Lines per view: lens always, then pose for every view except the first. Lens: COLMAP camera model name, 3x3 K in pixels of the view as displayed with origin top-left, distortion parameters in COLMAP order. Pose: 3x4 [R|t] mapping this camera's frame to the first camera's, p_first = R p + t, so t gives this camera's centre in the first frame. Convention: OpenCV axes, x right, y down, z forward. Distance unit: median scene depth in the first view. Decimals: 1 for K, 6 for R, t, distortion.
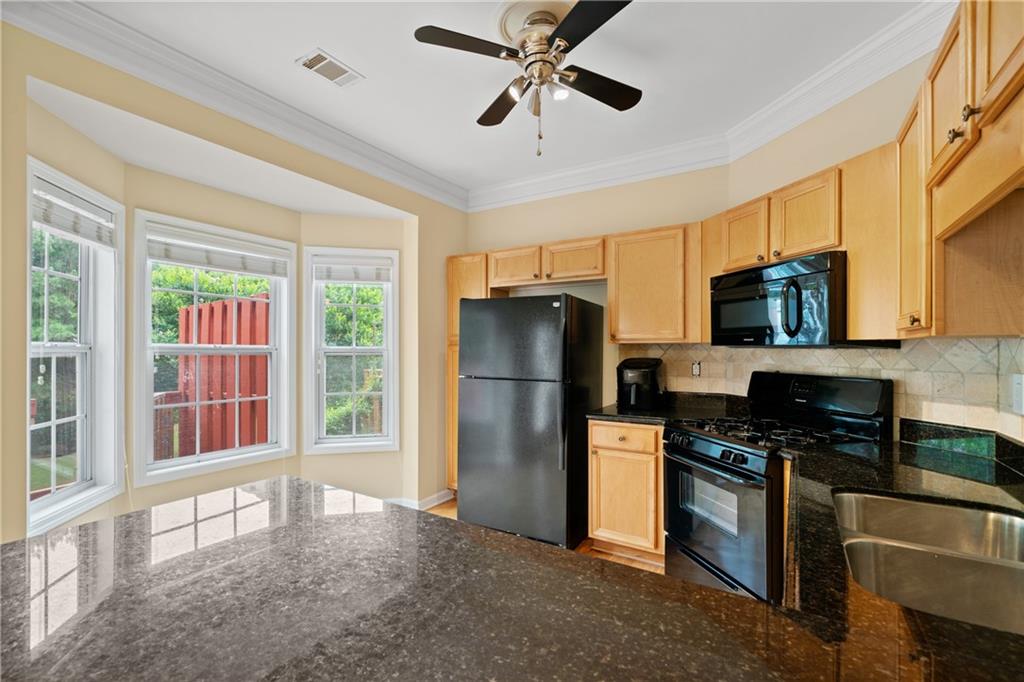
lens RADIAL K [[456.4, 0, 512.0], [0, 456.4, 341.0], [0, 0, 1]] dist [0.002424, 0.000172]
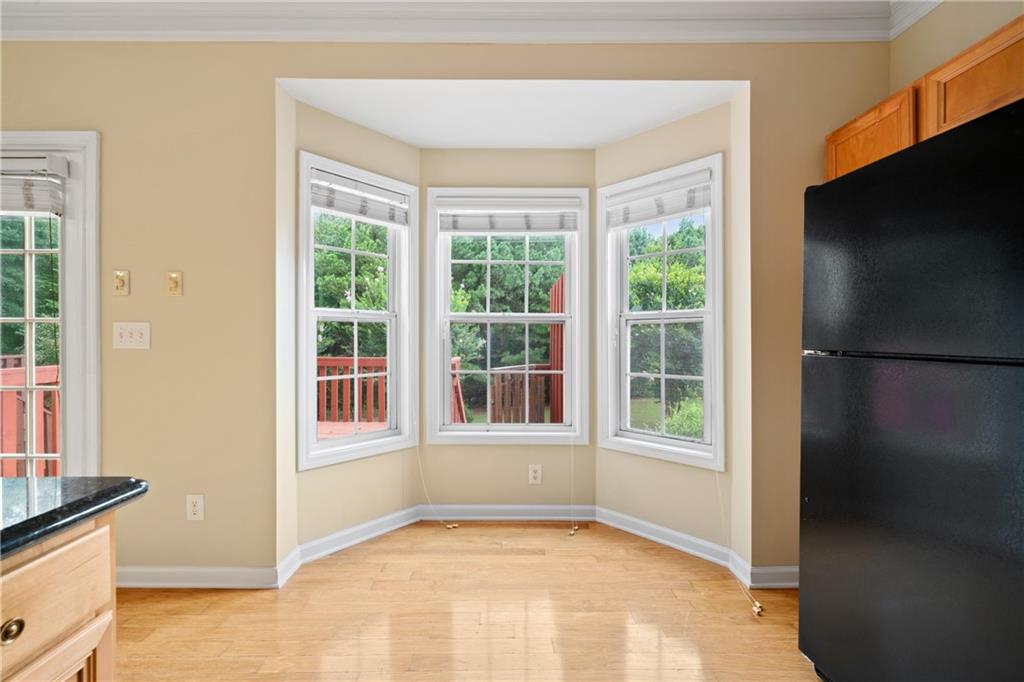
lens RADIAL K [[418.9, 0, 501.5], [0, 418.9, 338.2], [0, 0, 1]] dist [-0.000229, -0.000255]
pose [[0.527524, -0.008586, -0.849497, 0.089802], [0.020357, 0.999790, 0.002536, 0.055299], [0.849296, -0.018631, 0.527588, 0.489040]]
